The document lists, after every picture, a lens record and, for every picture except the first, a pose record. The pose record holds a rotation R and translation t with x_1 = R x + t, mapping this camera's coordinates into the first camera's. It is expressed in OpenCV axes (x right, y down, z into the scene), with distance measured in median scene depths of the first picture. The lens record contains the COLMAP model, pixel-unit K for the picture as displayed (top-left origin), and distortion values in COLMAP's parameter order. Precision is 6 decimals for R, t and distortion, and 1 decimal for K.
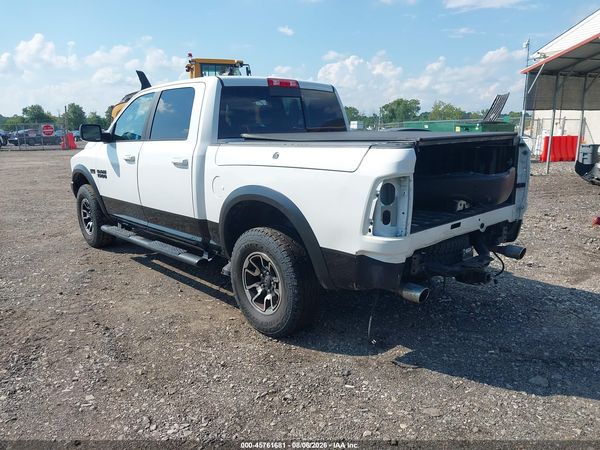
lens RADIAL K [[464.0, 0, 295.5], [0, 464.0, 234.1], [0, 0, 1]] dist [0.005160, -0.005227]
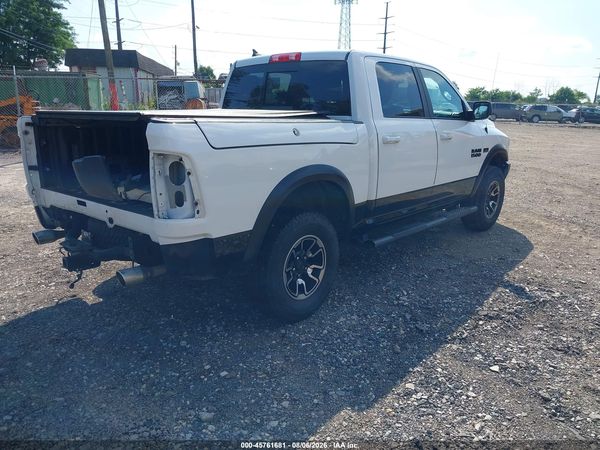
lens RADIAL K [[464.0, 0, 295.5], [0, 464.0, 234.1], [0, 0, 1]] dist [0.005160, -0.005227]
pose [[0.130752, 0.275158, -0.952466, 1.188576], [-0.241320, 0.940652, 0.238618, -0.261933], [0.961597, 0.198649, 0.189393, 1.098713]]
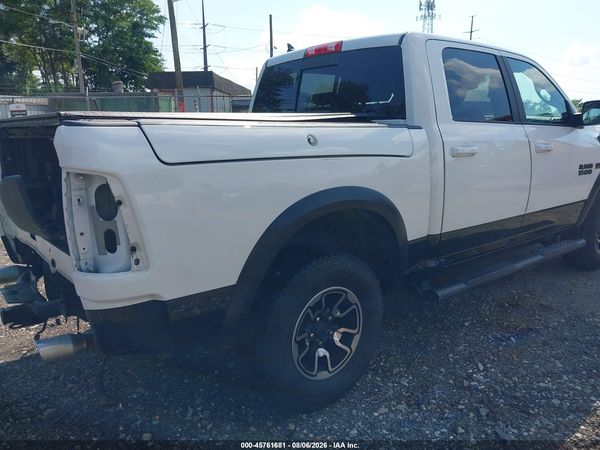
lens RADIAL K [[467.6, 0, 284.9], [0, 467.6, 231.7], [0, 0, 1]] dist [-0.017916, -0.009019]
pose [[-0.052153, 0.236343, -0.970269, 0.934709], [-0.220195, 0.944957, 0.242014, -0.260607], [0.974061, 0.226270, 0.002759, 1.209867]]
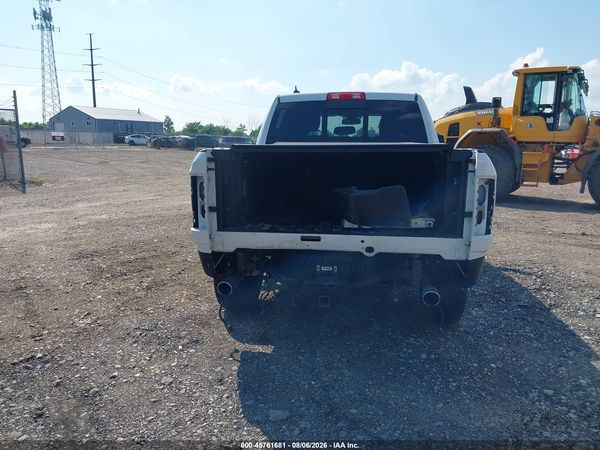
lens RADIAL K [[471.7, 0, 300.0], [0, 471.7, 225.0], [0, 0, 1]] dist [-0.002729, 0.004434]
pose [[0.637310, 0.146737, -0.756508, 0.921761], [-0.187079, 0.981796, 0.032833, -0.063278], [0.747554, 0.120602, 0.653160, 0.305859]]
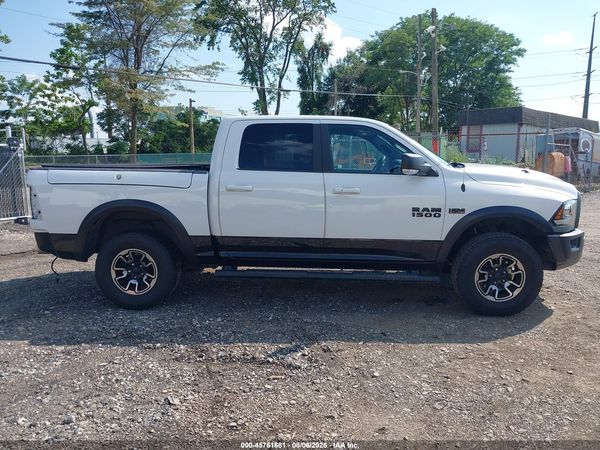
lens RADIAL K [[471.7, 0, 300.0], [0, 471.7, 225.0], [0, 0, 1]] dist [-0.002729, 0.004434]
pose [[-0.692931, 0.110937, -0.712418, 0.942715], [-0.158921, 0.940290, 0.300995, -0.575587], [0.703271, 0.321787, -0.633926, 2.405923]]
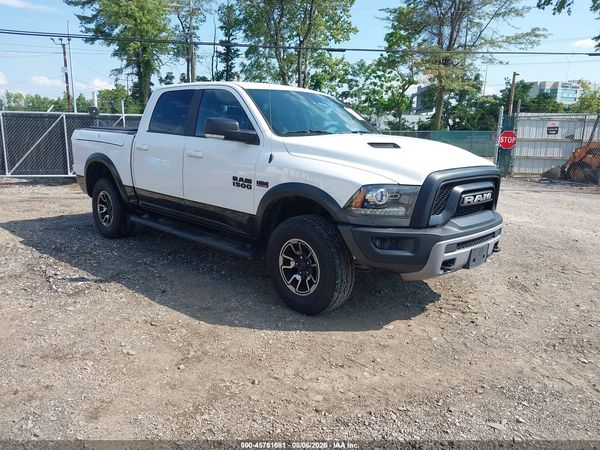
lens RADIAL K [[476.1, 0, 300.0], [0, 476.1, 214.1], [0, 0, 1]] dist [0.053400, -0.091648]
pose [[-0.995846, -0.002694, -0.091012, -0.198237], [-0.038267, 0.919381, 0.391502, -0.682370], [0.082619, 0.393358, -0.915666, 2.963983]]
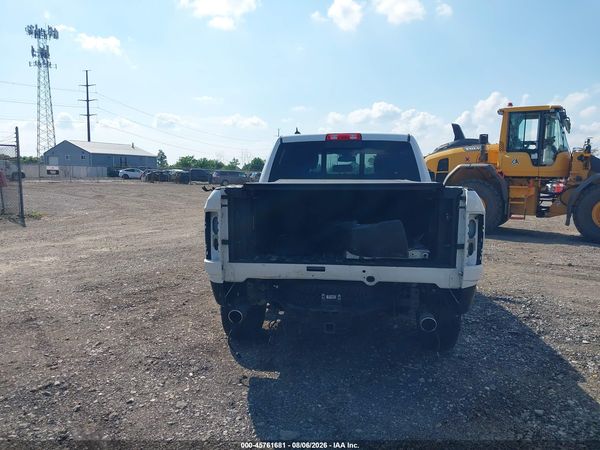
lens RADIAL K [[468.2, 0, 304.1], [0, 468.2, 226.2], [0, 0, 1]] dist [0.010689, -0.000963]
pose [[0.655678, 0.094201, -0.749141, 0.954623], [-0.183843, 0.982244, -0.037394, -0.058846], [0.732317, 0.162243, 0.661354, 0.245145]]
